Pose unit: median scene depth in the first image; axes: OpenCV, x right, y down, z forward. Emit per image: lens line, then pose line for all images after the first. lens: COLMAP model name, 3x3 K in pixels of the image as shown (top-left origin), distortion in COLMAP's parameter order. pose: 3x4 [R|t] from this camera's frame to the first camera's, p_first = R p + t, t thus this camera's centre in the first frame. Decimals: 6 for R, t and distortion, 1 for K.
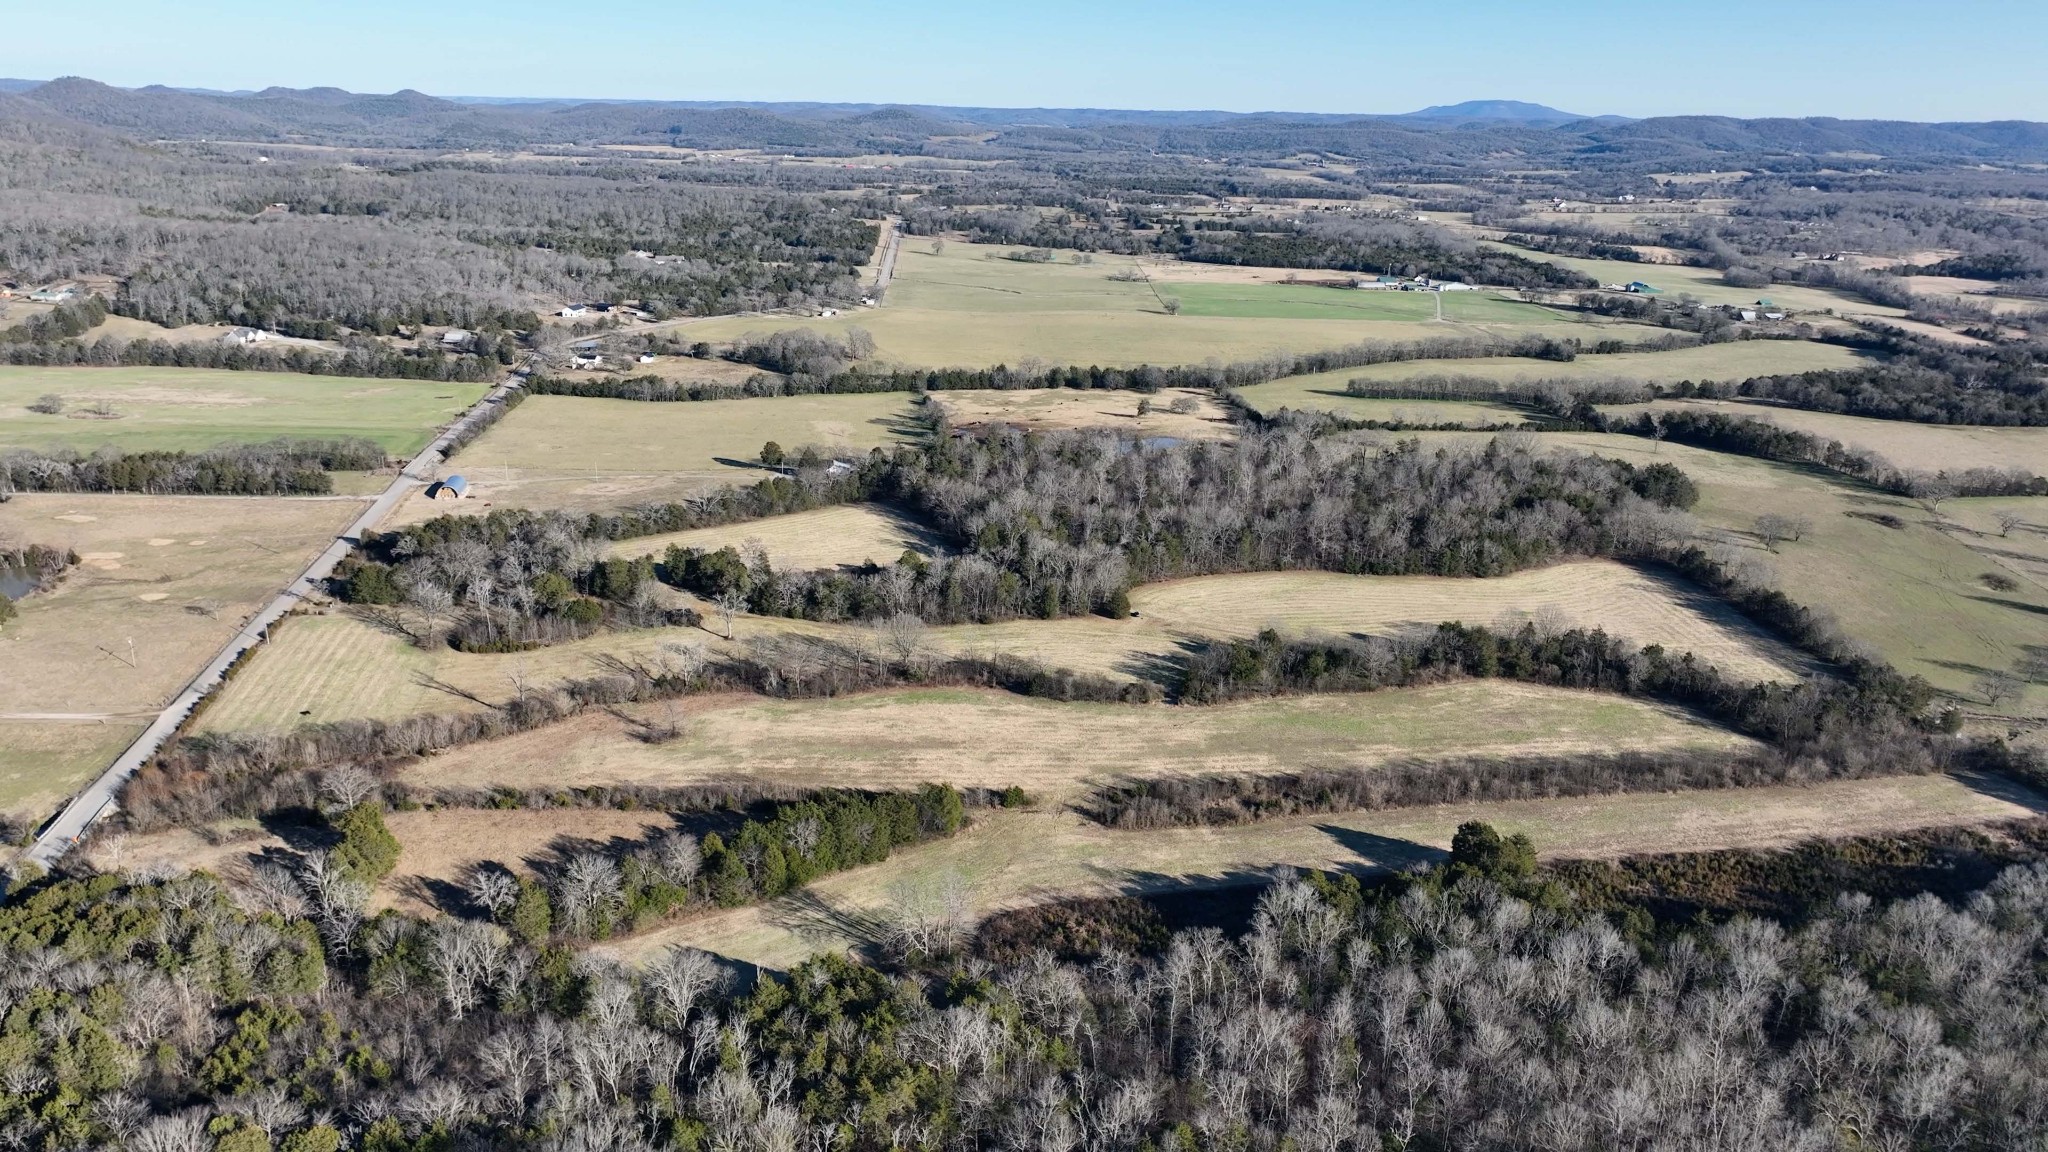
lens RADIAL K [[1447.7, 0, 1005.9], [0, 1447.7, 571.2], [0, 0, 1]] dist [-0.006253, 0.025376]
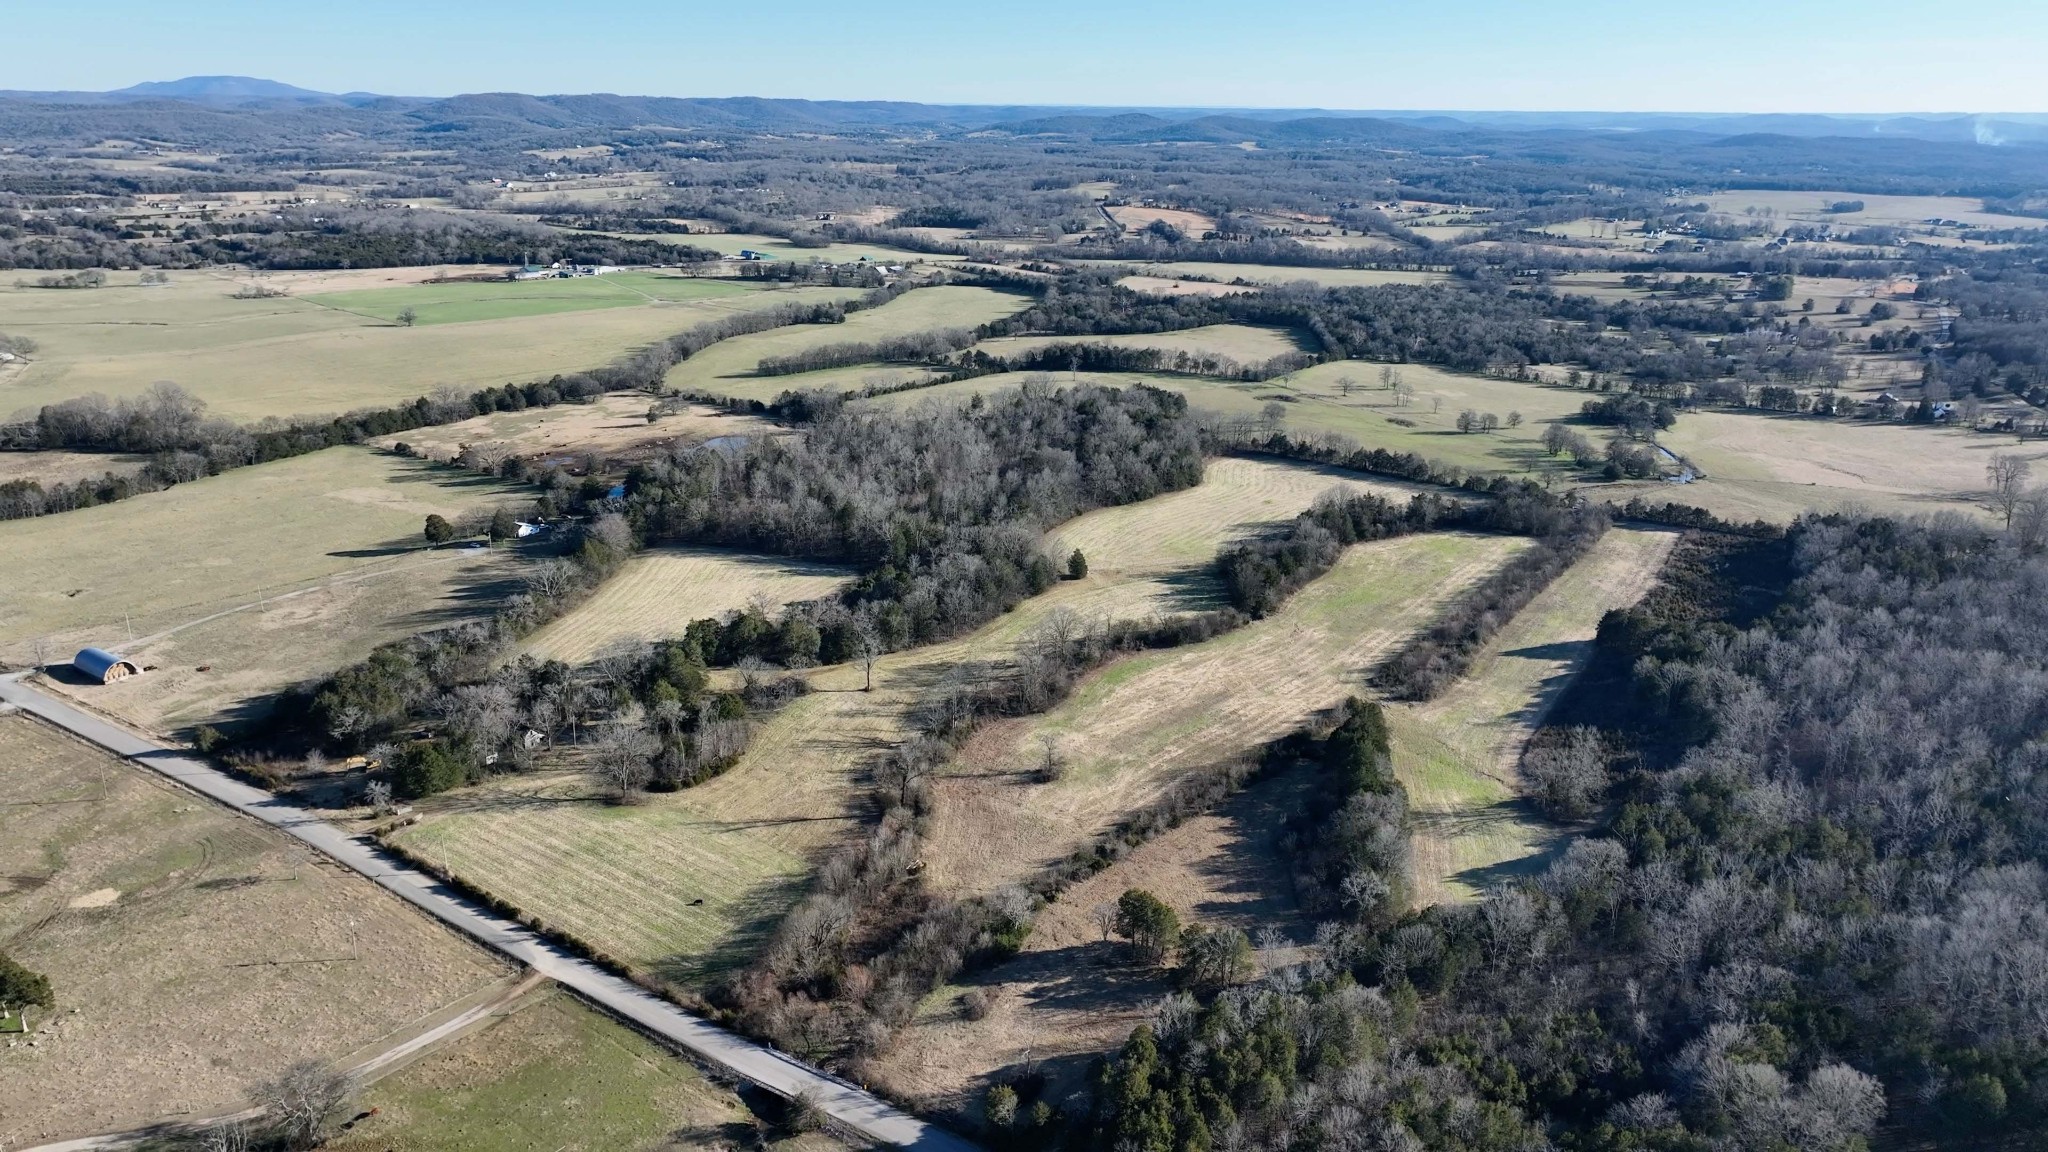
lens RADIAL K [[1447.7, 0, 1021.4], [0, 1447.7, 569.2], [0, 0, 1]] dist [-0.006253, 0.025376]
pose [[0.690174, -0.233490, 0.684940, -0.277523], [0.223820, 0.968981, 0.104786, -0.039123], [-0.688160, 0.080982, 0.721025, 0.094371]]
